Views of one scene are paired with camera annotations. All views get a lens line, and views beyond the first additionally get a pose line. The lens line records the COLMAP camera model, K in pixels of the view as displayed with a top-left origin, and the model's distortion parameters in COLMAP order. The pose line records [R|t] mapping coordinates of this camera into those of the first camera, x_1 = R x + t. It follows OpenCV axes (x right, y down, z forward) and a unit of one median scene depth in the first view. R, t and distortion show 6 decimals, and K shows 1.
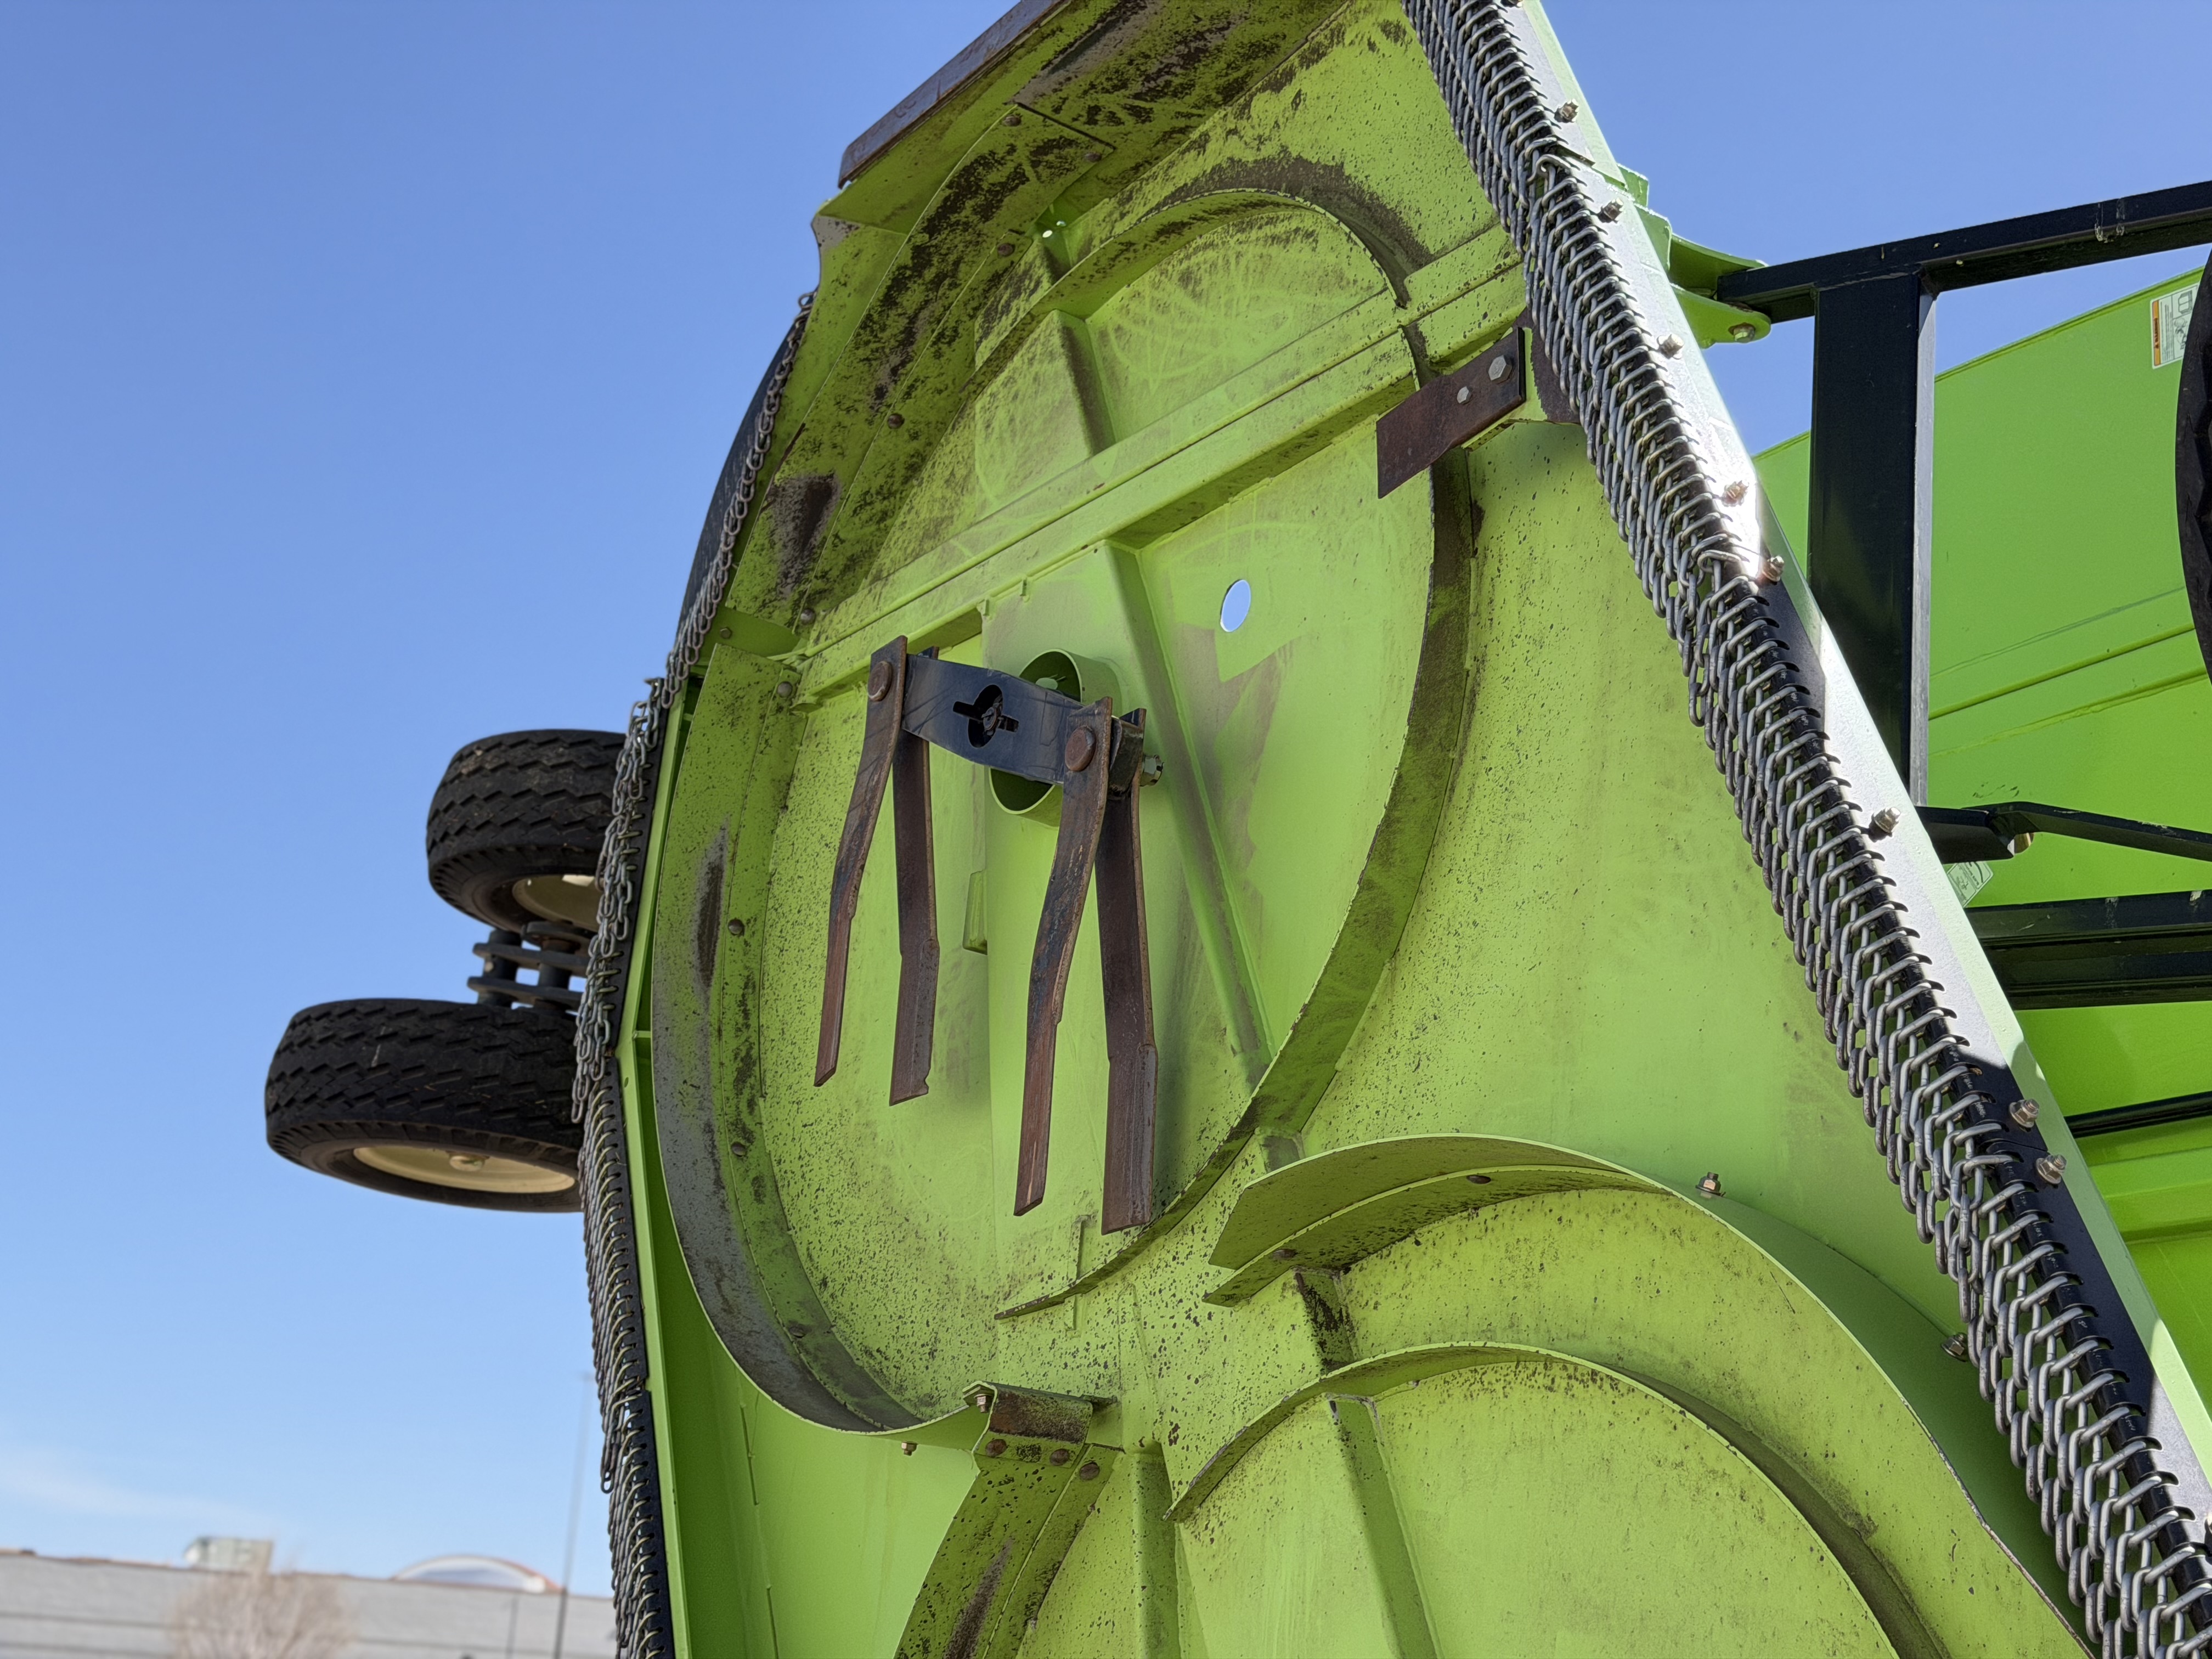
lens RADIAL K [[3072.3, 0, 1108.2], [0, 3072.3, 837.4], [0, 0, 1]] dist [0.099769, 0.000000]
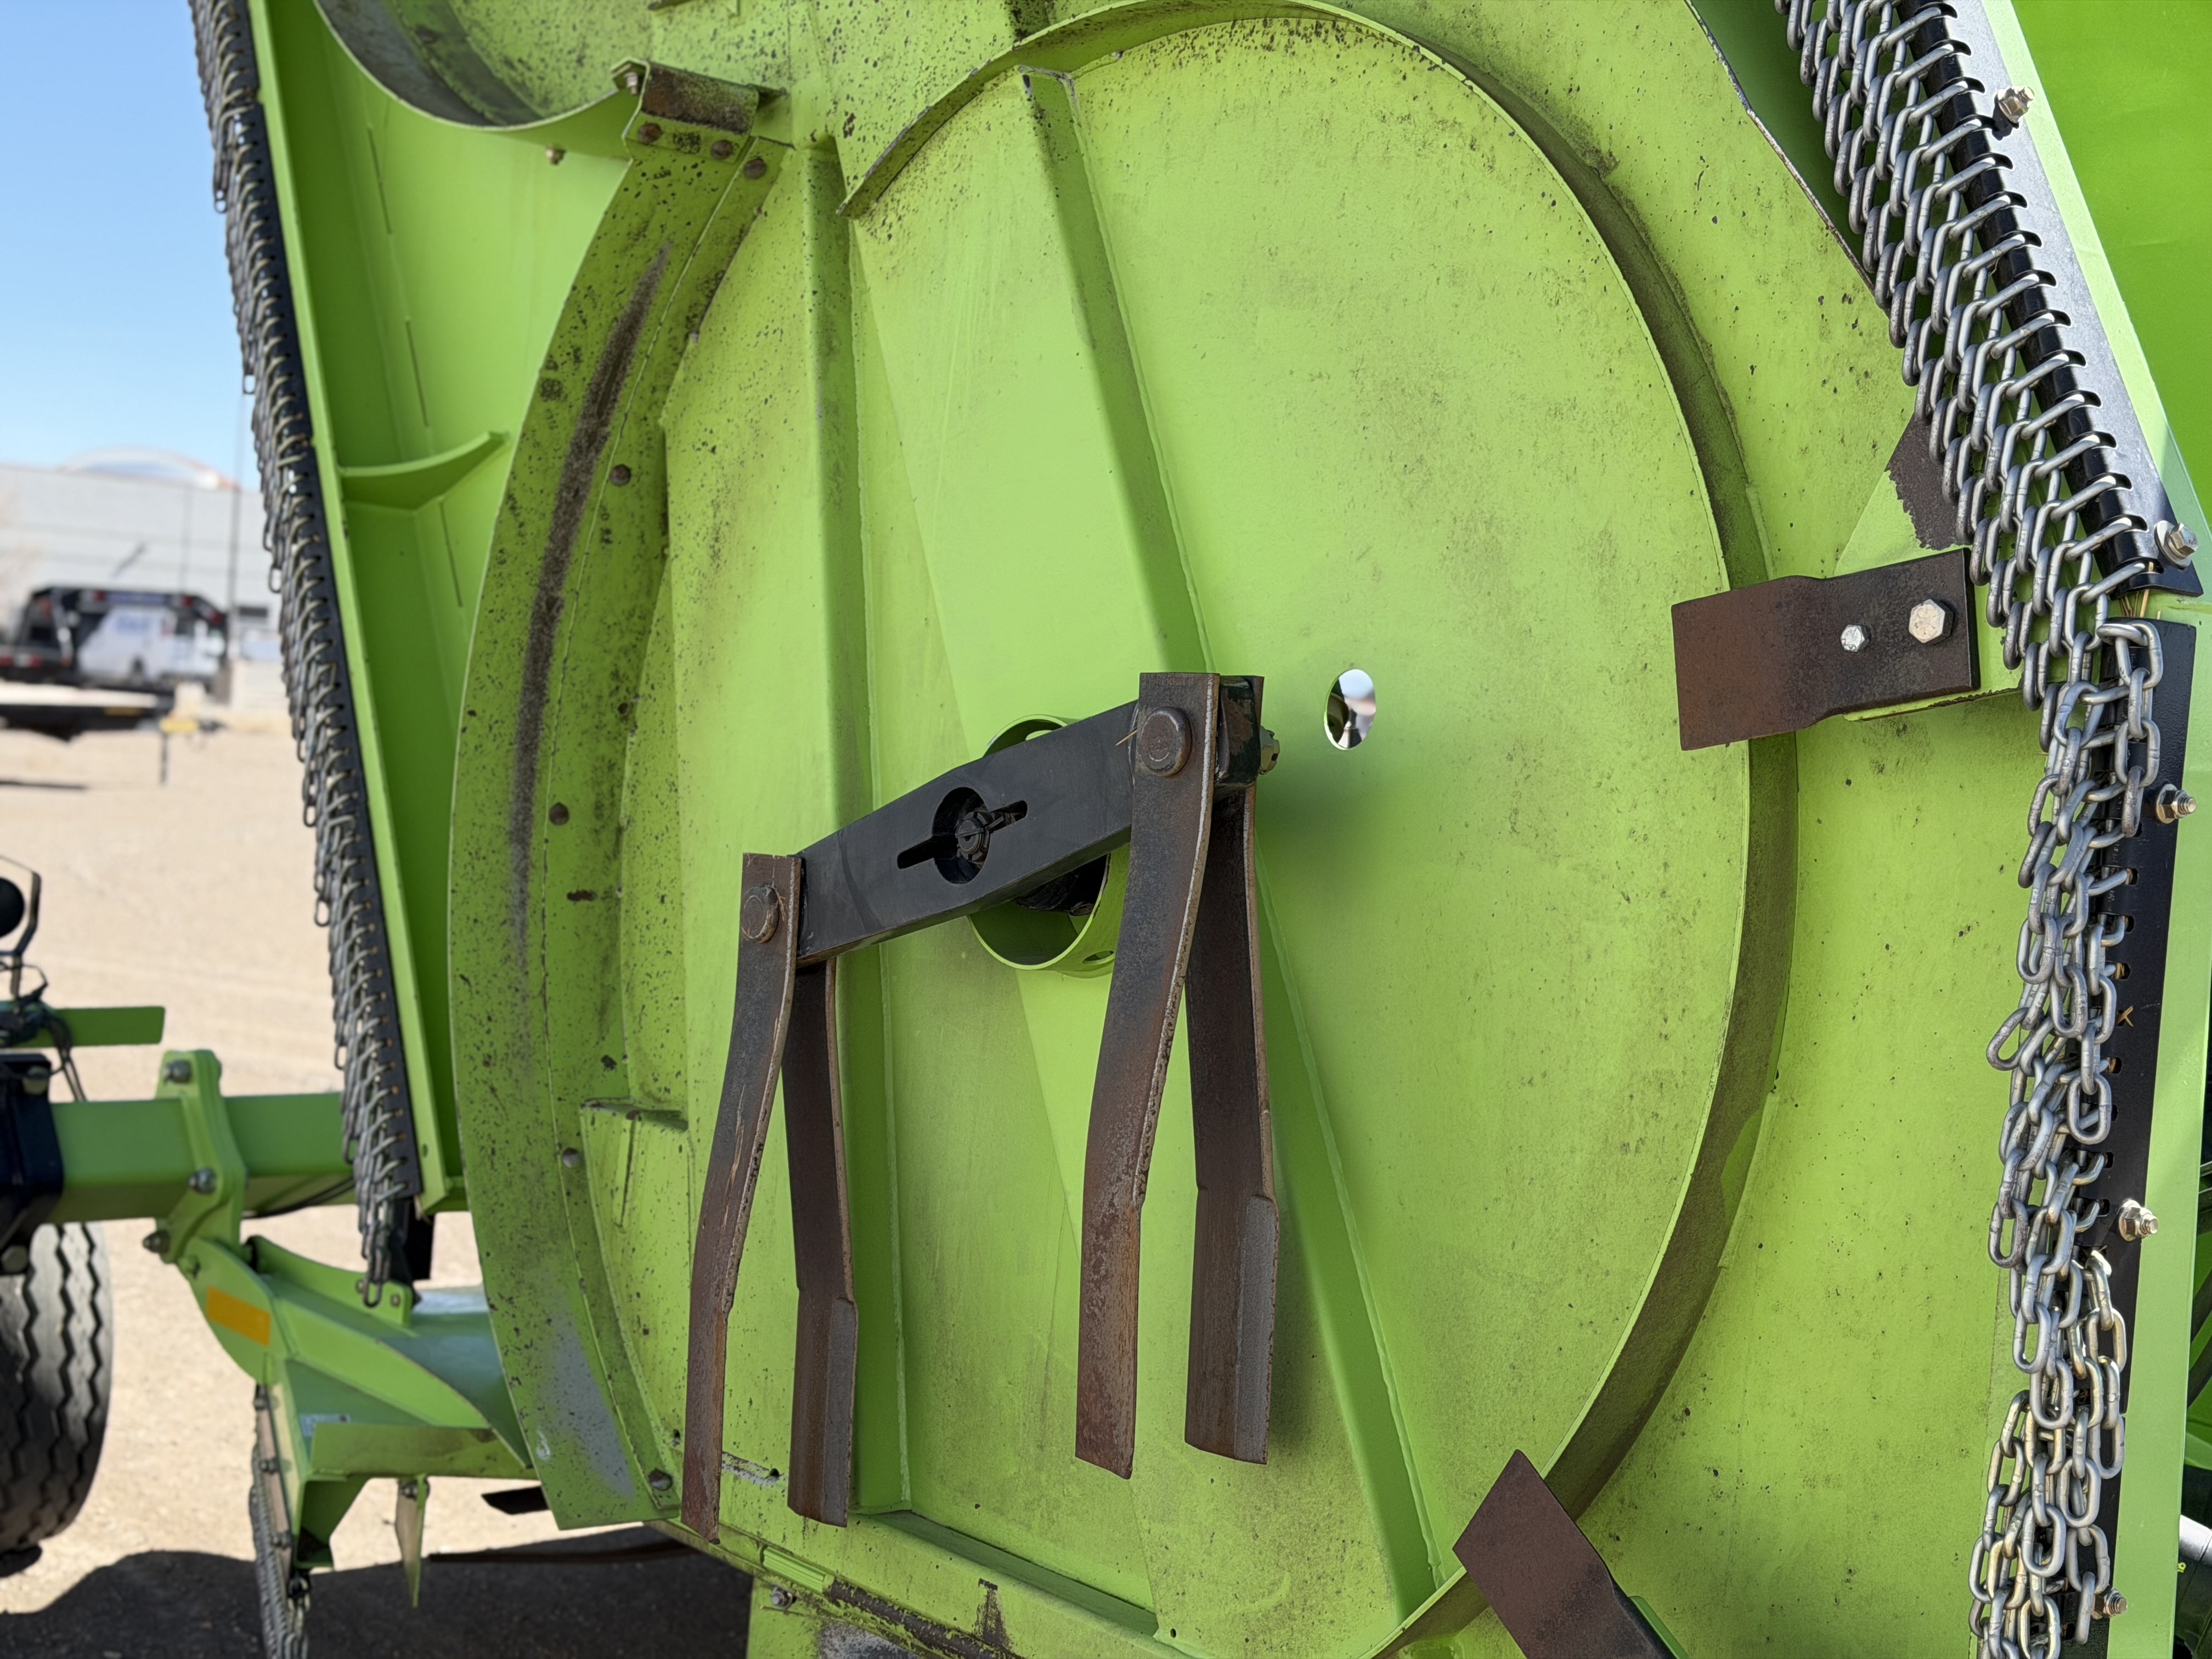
lens RADIAL K [[3072.3, 0, 1104.4], [0, 3072.3, 826.2], [0, 0, 1]] dist [0.099769, 0.000000]
pose [[0.994780, 0.005732, 0.101878, 0.004735], [-0.039401, 0.942562, 0.331698, 0.084637], [-0.094125, -0.333981, 0.937868, 0.075304]]
